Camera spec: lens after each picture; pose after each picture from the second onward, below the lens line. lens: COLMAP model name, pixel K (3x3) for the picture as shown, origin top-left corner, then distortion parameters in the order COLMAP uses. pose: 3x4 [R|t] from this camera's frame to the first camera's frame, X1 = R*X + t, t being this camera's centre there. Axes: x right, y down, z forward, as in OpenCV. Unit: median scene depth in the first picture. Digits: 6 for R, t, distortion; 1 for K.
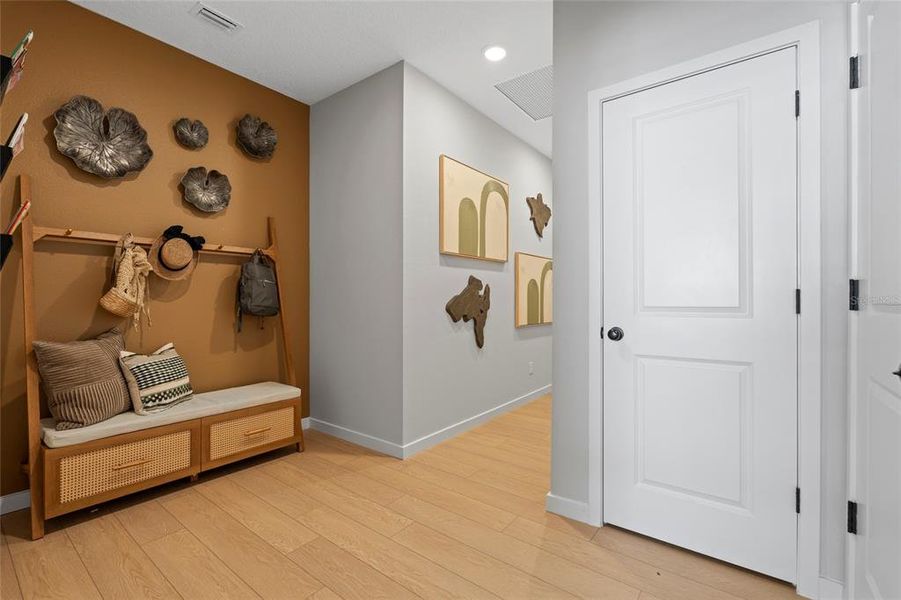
lens RADIAL K [[399.4, 0, 447.9], [0, 399.4, 299.5], [0, 0, 1]] dist [0.003735, 0.000388]
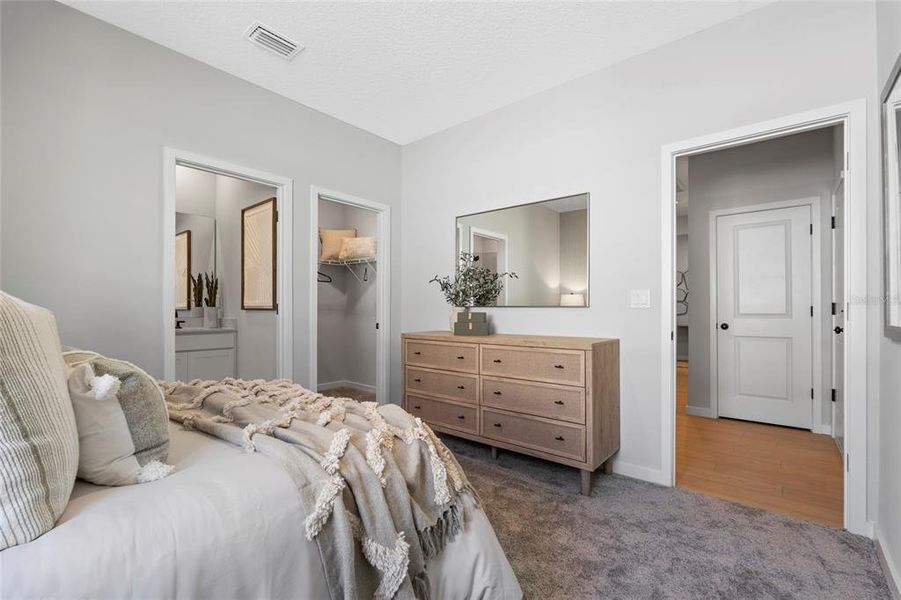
lens RADIAL K [[399.4, 0, 453.3], [0, 399.4, 304.4], [0, 0, 1]] dist [0.003735, 0.000388]
pose [[0.999343, 0.001506, -0.036214, -1.098134], [-0.001747, 0.999976, -0.006636, -0.015769], [0.036203, 0.006695, 0.999322, -1.367154]]
